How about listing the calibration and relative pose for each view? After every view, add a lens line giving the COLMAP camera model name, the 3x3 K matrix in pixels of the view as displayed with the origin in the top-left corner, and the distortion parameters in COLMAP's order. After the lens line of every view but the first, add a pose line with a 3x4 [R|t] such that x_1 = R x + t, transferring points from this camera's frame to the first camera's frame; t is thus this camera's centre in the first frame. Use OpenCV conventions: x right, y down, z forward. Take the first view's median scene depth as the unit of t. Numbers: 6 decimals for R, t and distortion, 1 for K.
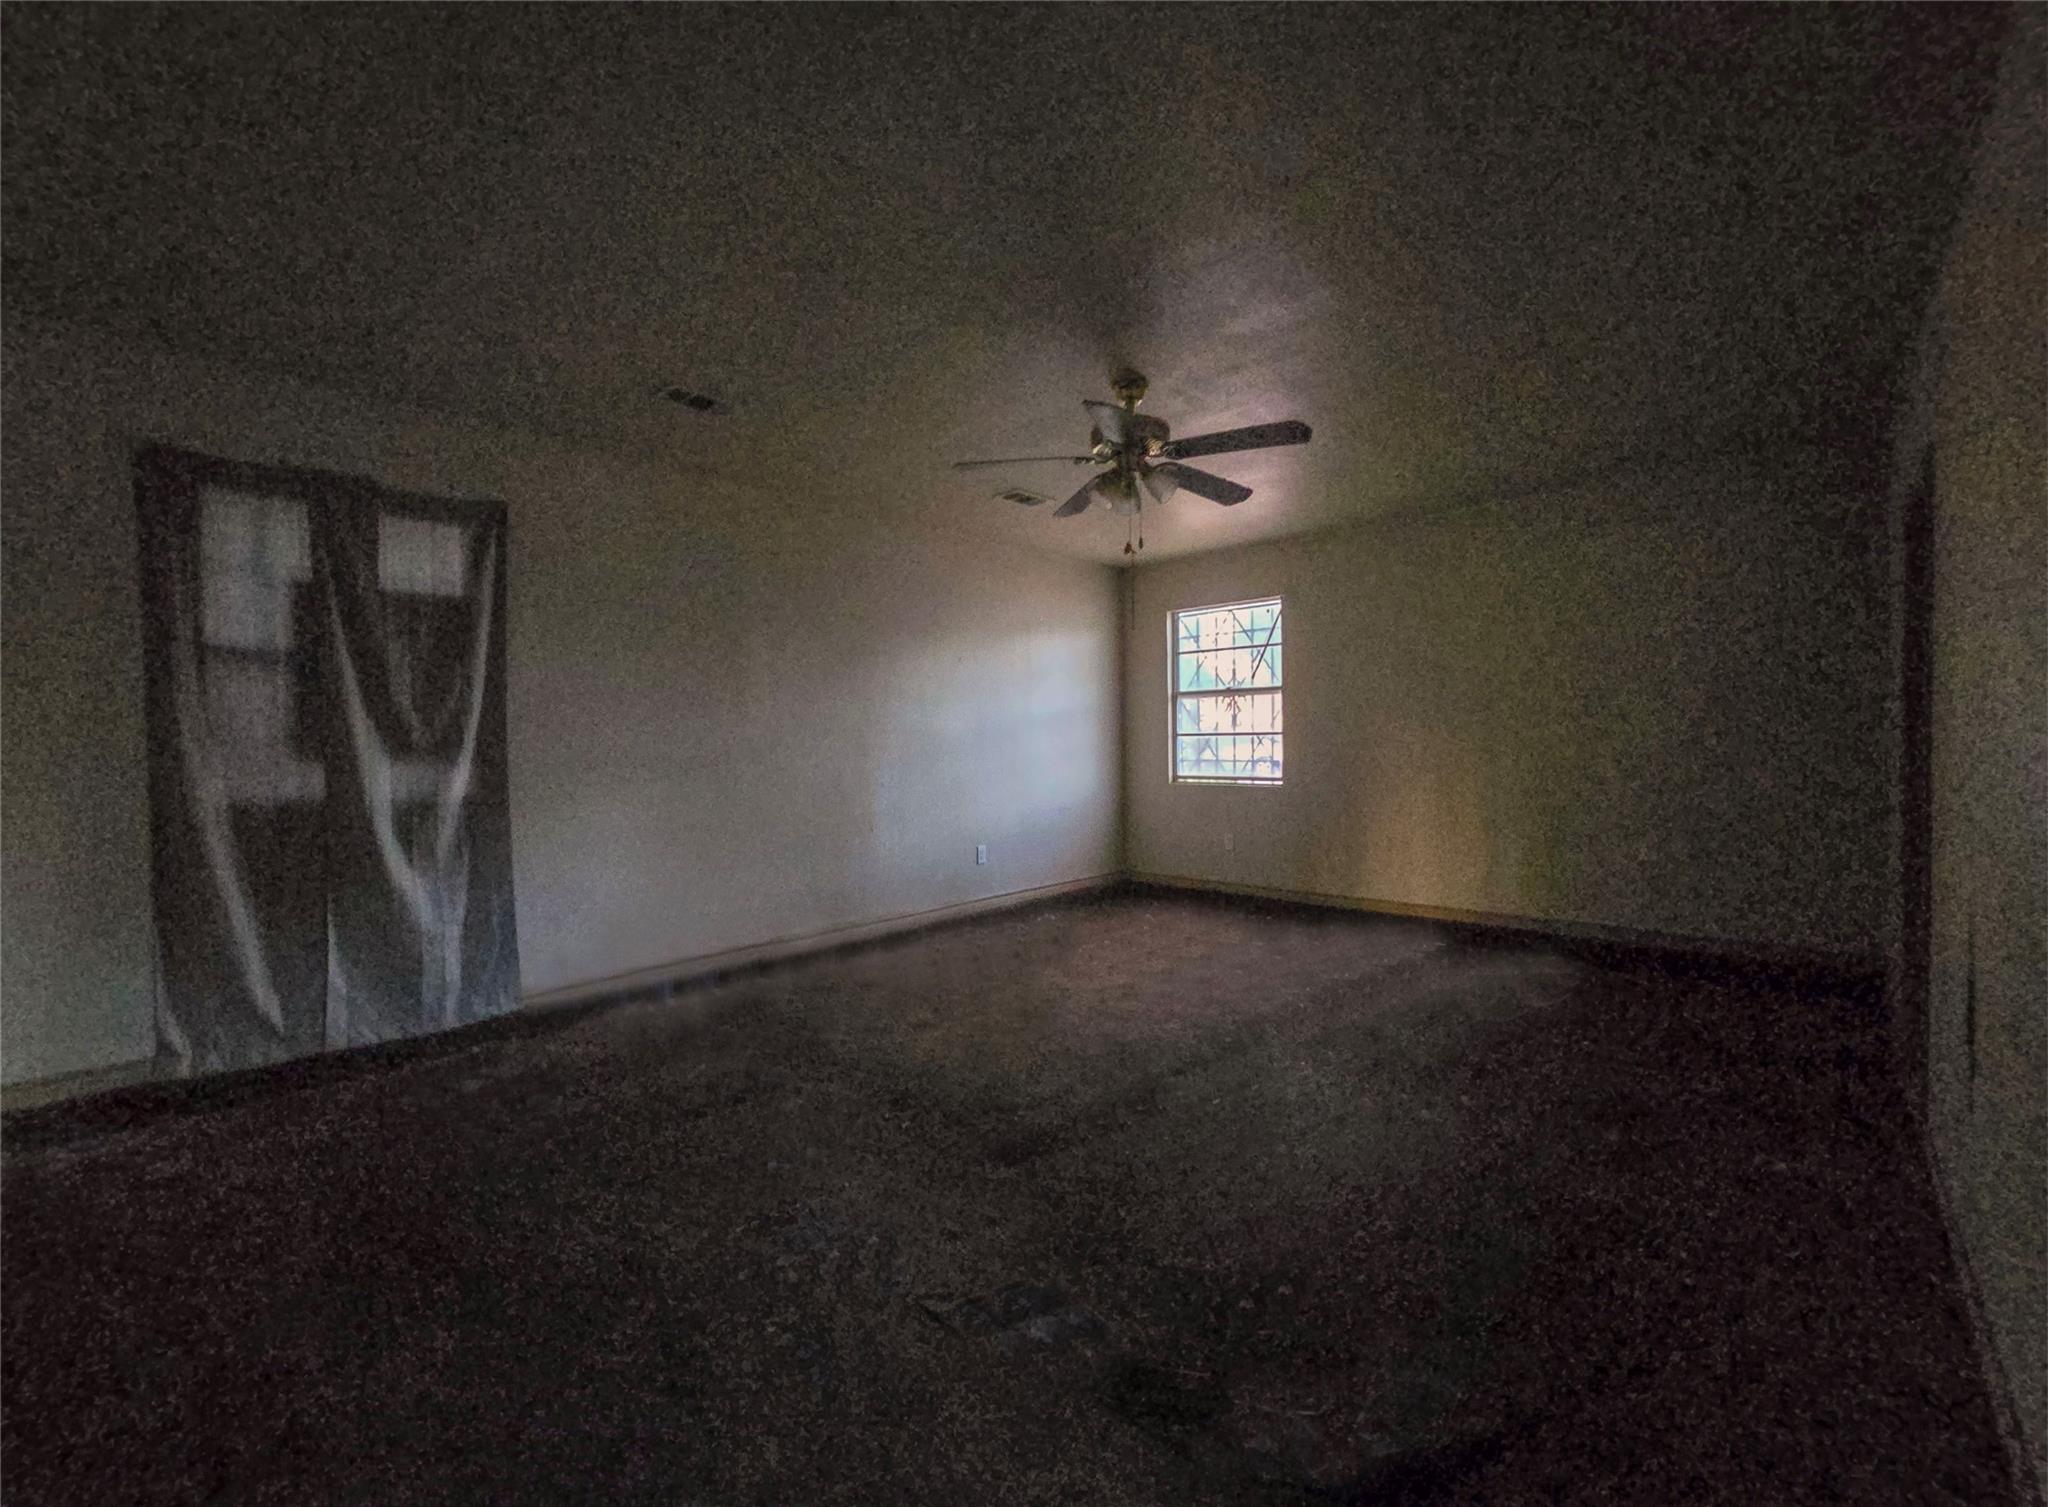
lens RADIAL K [[878.1, 0, 1024.0], [0, 878.1, 753.5], [0, 0, 1]] dist [-0.000531, -0.000078]
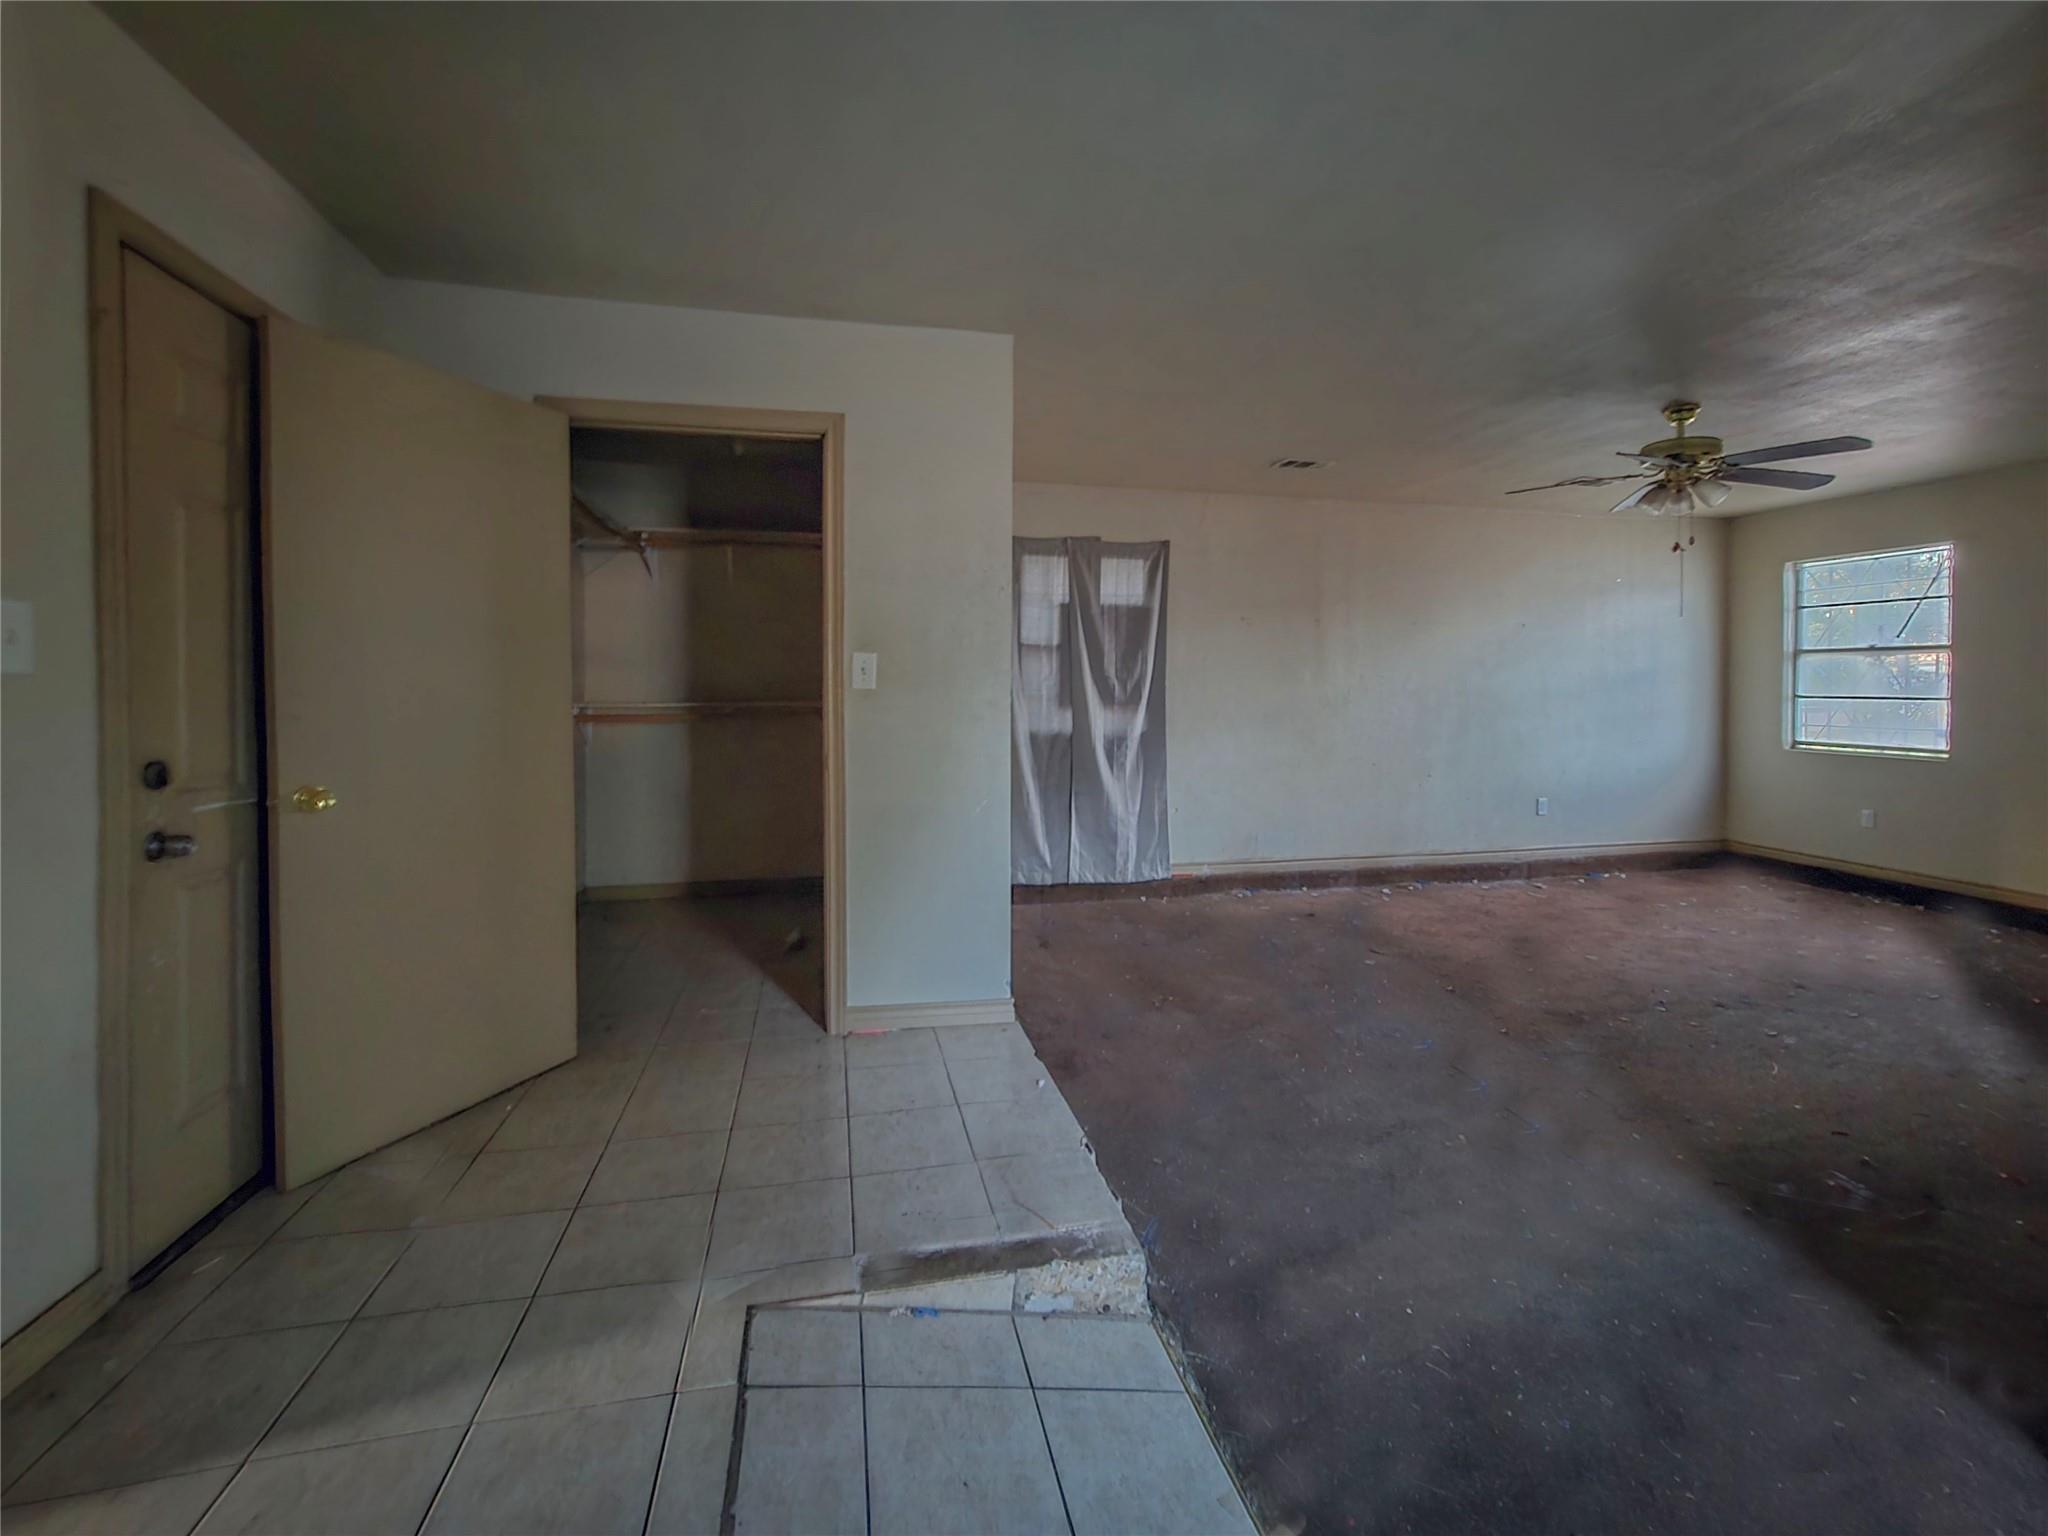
lens RADIAL K [[847.4, 0, 1020.2], [0, 847.4, 708.7], [0, 0, 1]] dist [0.000954, -0.000066]
pose [[0.814861, 0.024071, -0.579156, 0.053615], [-0.018109, 0.999707, 0.016071, -0.015788], [0.579373, -0.002608, 0.815058, -0.348495]]
